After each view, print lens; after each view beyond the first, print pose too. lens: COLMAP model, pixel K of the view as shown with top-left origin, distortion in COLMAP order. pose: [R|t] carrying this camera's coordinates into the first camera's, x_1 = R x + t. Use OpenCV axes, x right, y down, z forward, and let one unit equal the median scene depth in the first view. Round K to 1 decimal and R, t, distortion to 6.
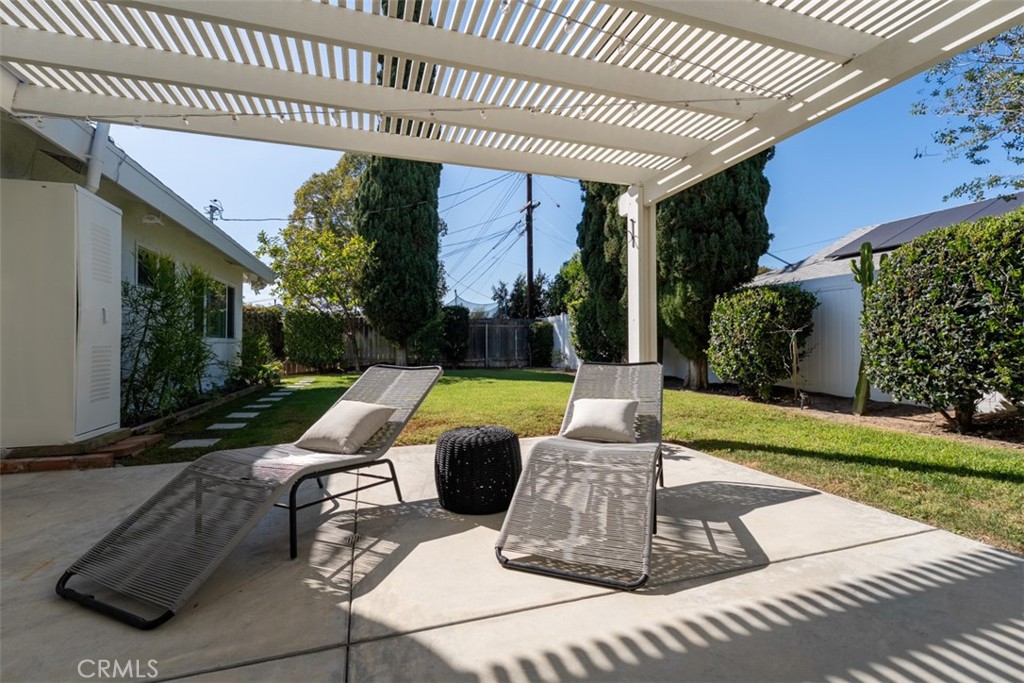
lens RADIAL K [[446.3, 0, 495.5], [0, 446.3, 342.7], [0, 0, 1]] dist [0.001615, 0.000342]
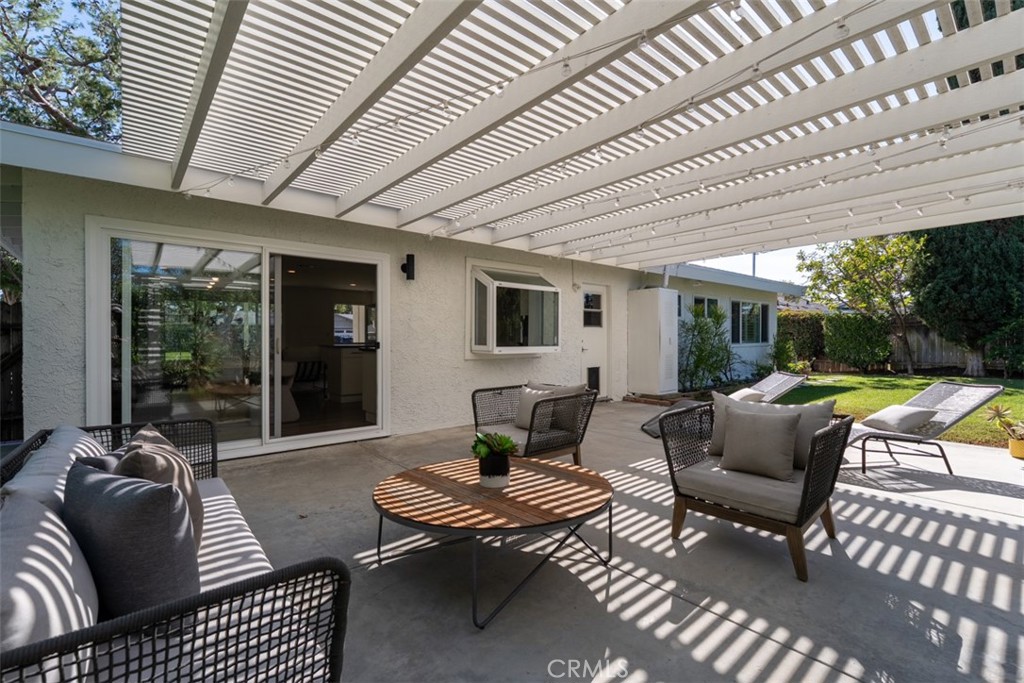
lens RADIAL K [[446.7, 0, 512.0], [0, 446.7, 341.5], [0, 0, 1]] dist [0.000181, 0.000377]
pose [[0.407977, 0.010200, -0.912935, 0.226228], [0.005822, 0.999888, 0.013773, -0.024910], [0.912974, -0.010934, 0.407872, -0.170912]]
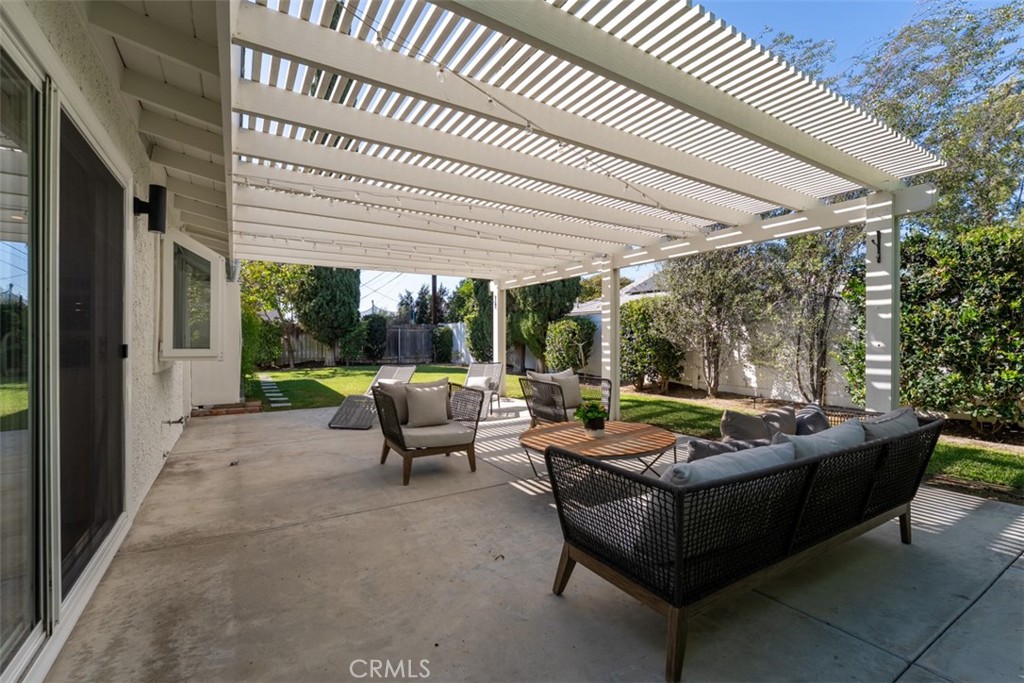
lens RADIAL K [[446.7, 0, 512.0], [0, 446.7, 341.5], [0, 0, 1]] dist [0.000181, 0.000377]
pose [[0.963620, 0.002835, 0.267261, -0.060575], [-0.005444, 0.999944, 0.009024, -0.023944], [-0.267220, -0.010150, 0.963582, -0.349694]]
